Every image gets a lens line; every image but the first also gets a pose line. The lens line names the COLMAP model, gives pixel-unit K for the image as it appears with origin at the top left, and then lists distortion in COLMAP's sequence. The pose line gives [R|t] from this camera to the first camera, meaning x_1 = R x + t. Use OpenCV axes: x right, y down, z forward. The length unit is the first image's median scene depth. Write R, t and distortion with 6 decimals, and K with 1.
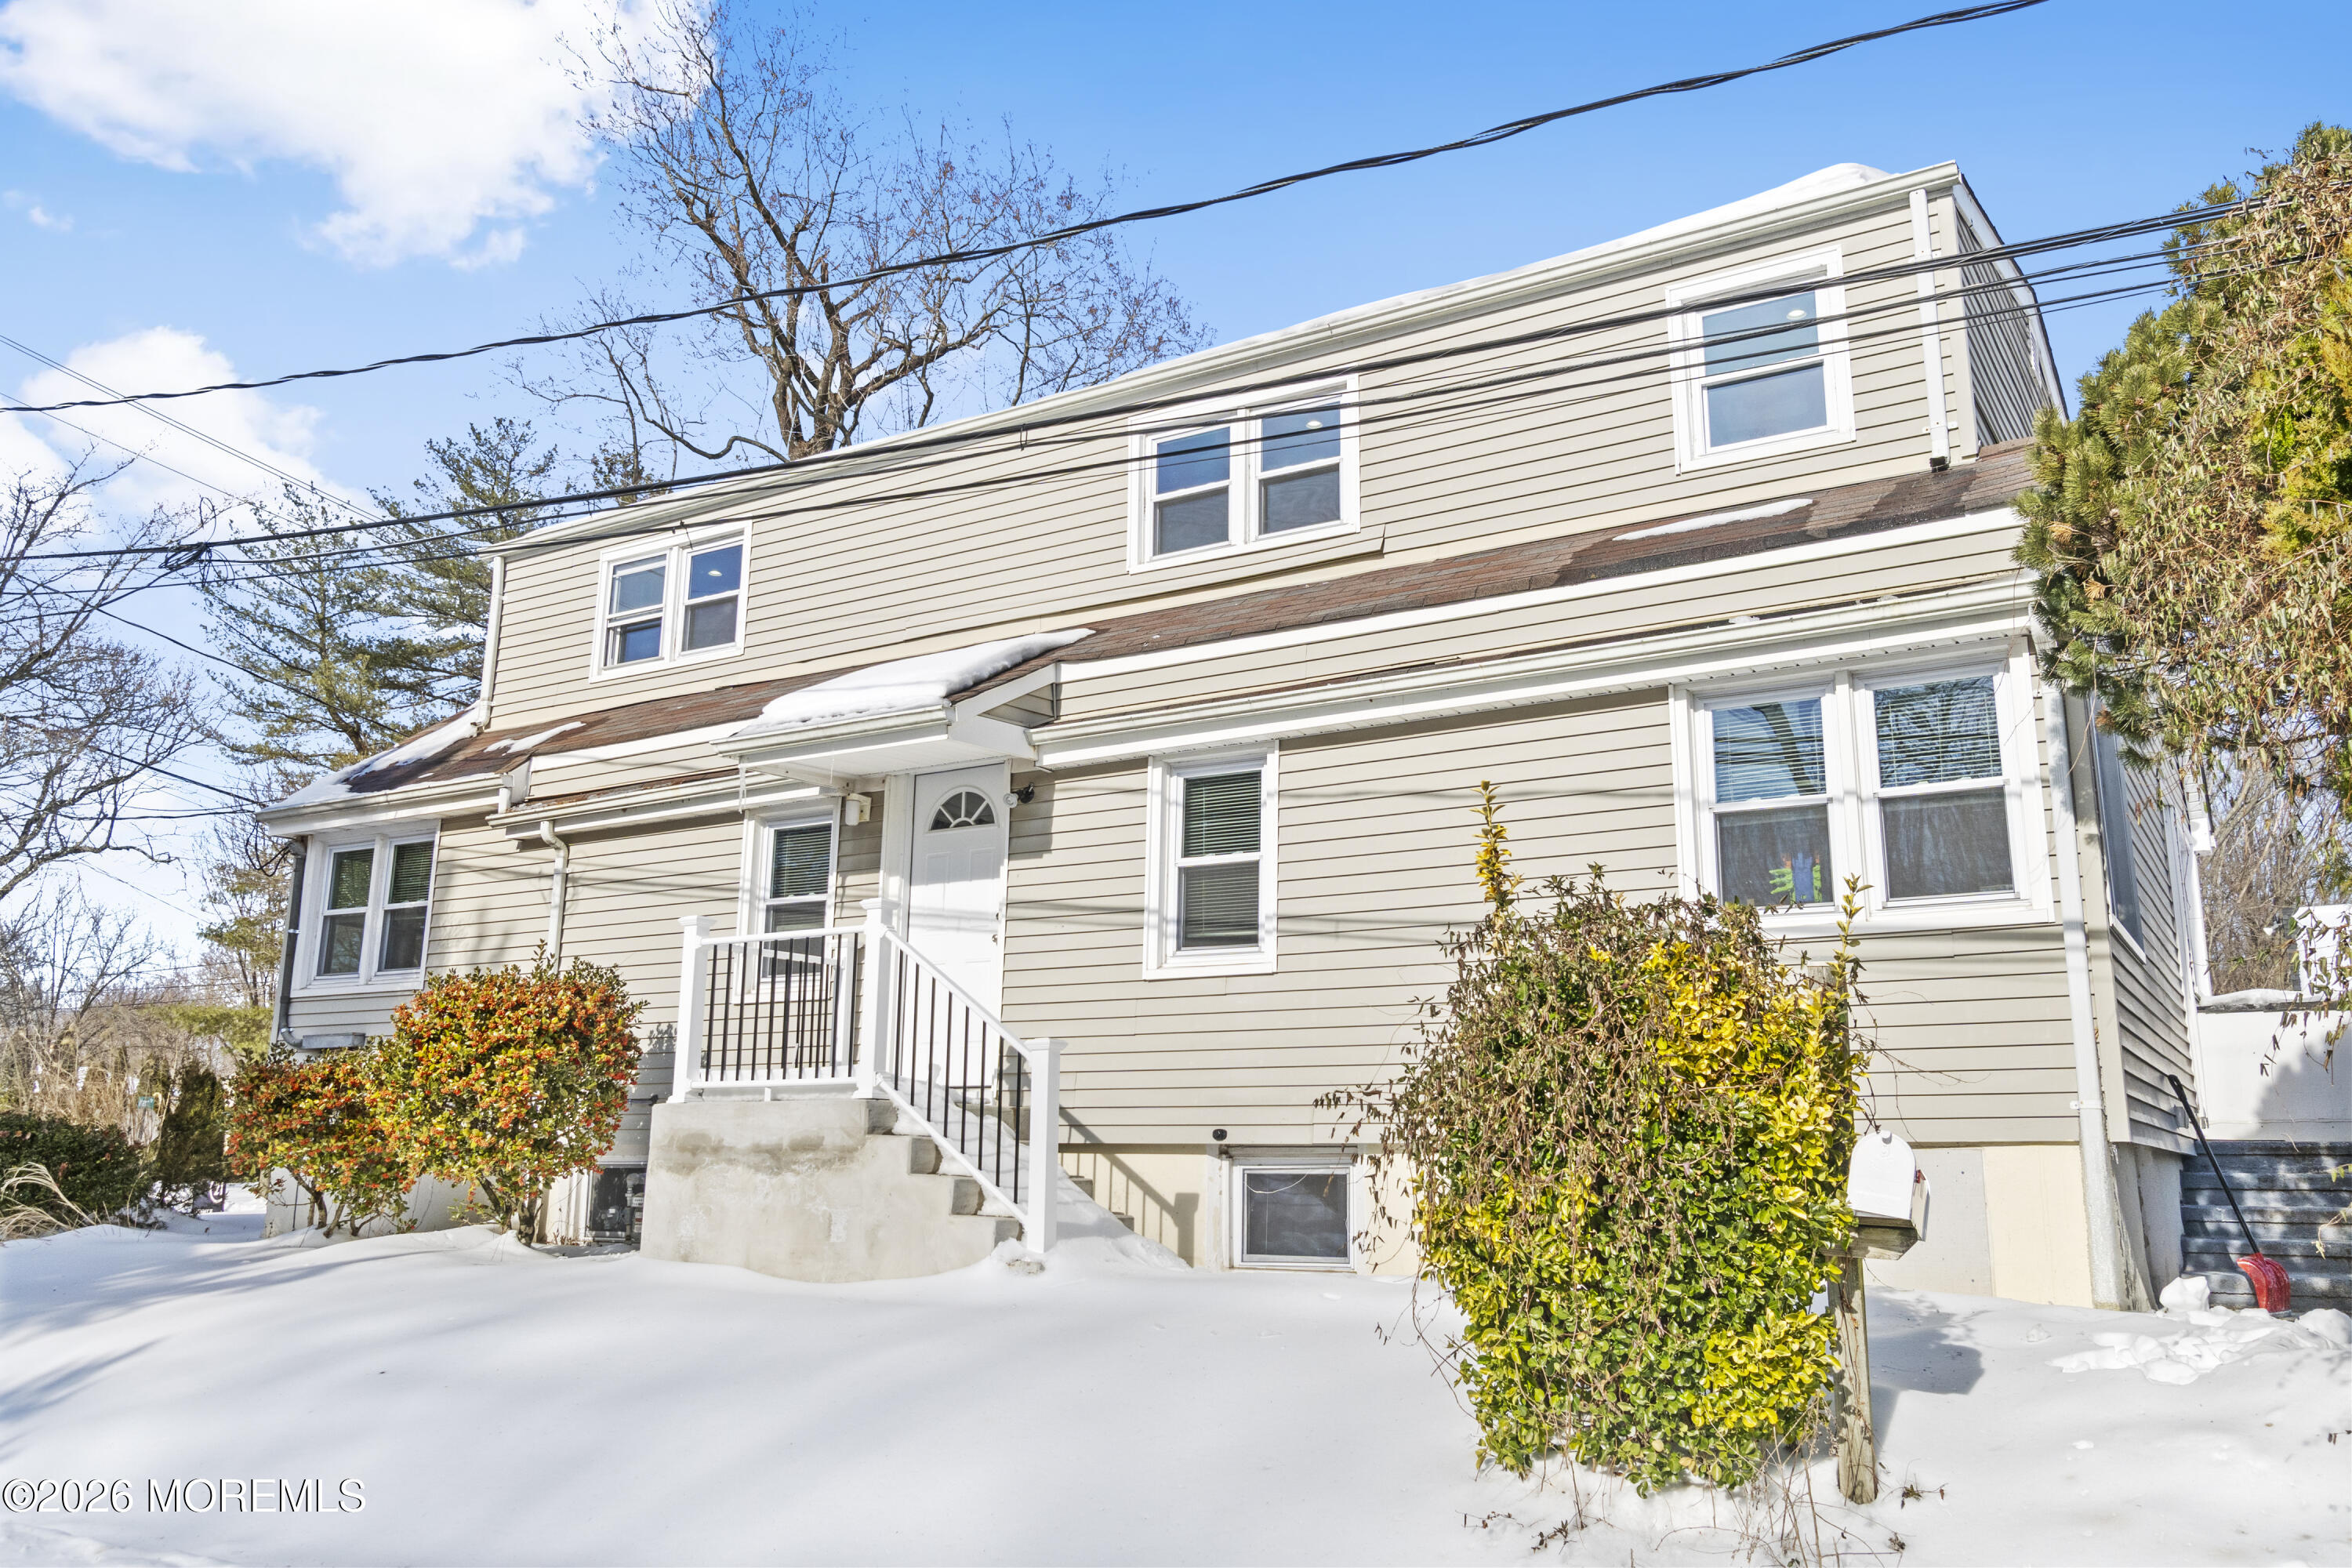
lens RADIAL K [[1811.1, 0, 1175.6], [0, 1811.1, 774.3], [0, 0, 1]] dist [0.007448, -0.004335]
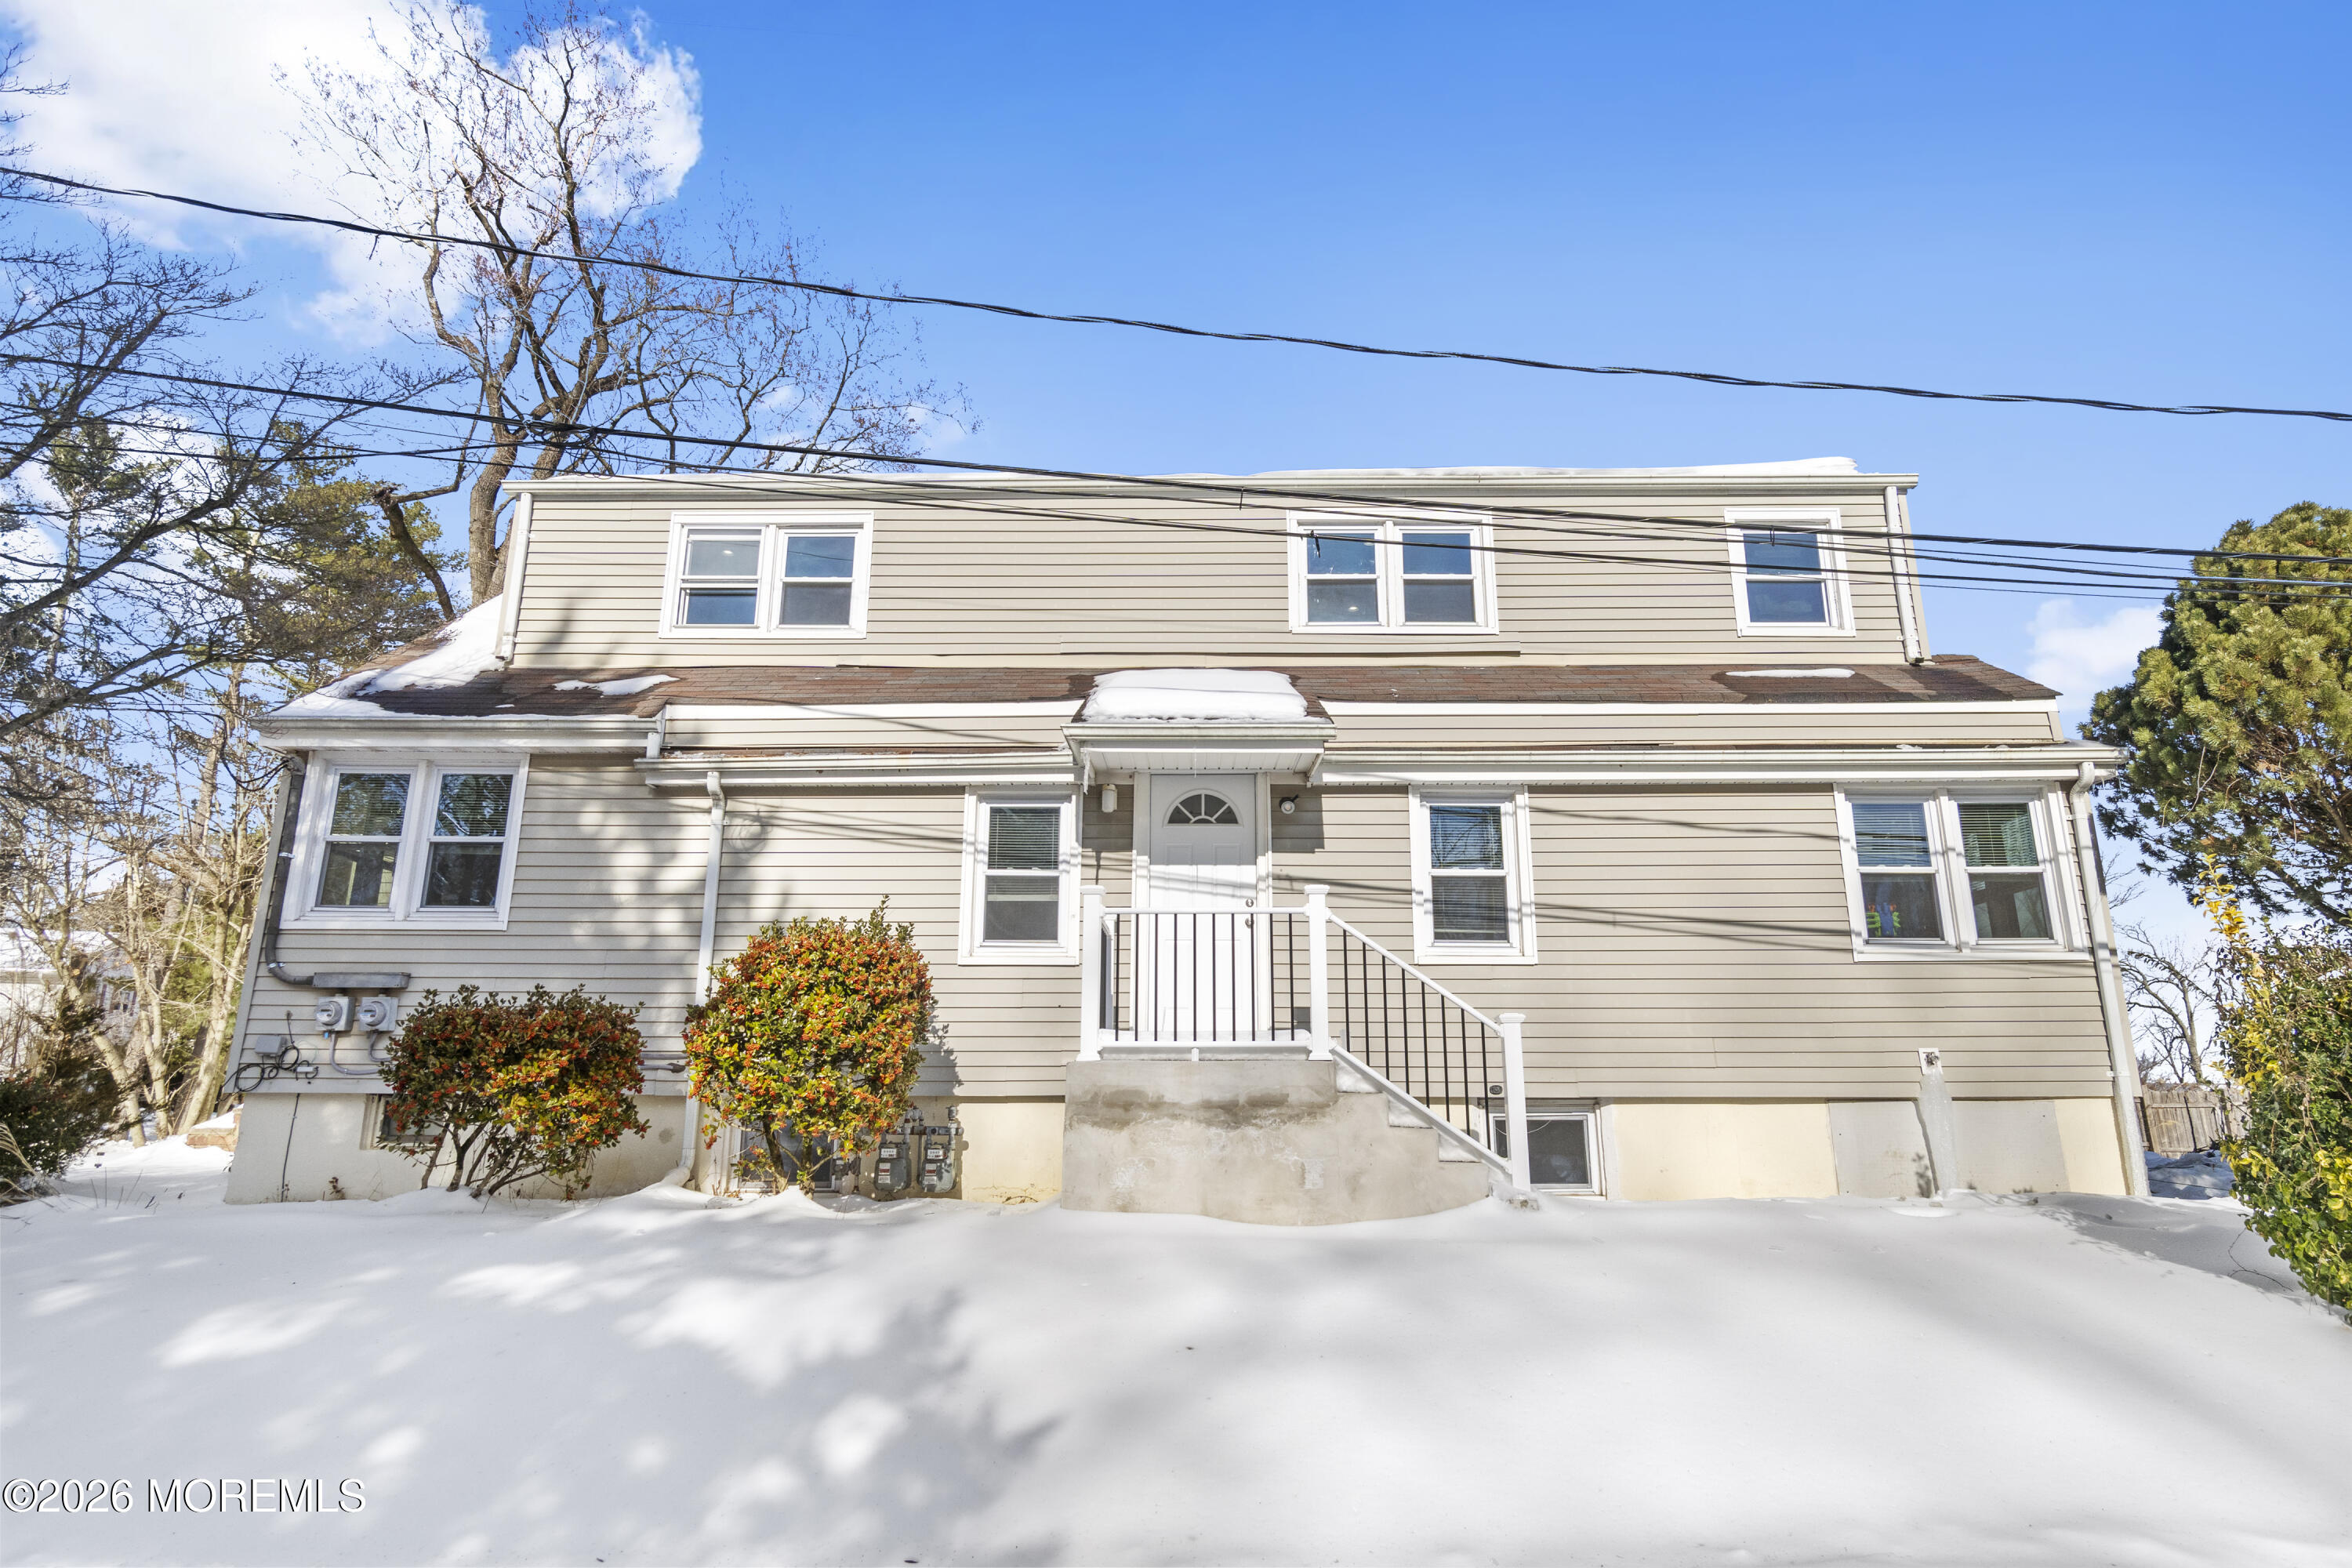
lens RADIAL K [[1292.8, 0, 1177.5], [0, 1292.8, 793.7], [0, 0, 1]] dist [-0.001051, 0.001420]
pose [[0.855180, 0.109770, 0.506575, -0.561476], [-0.105434, 0.993725, -0.037341, 0.043349], [-0.507495, -0.021476, 0.861387, 0.289170]]
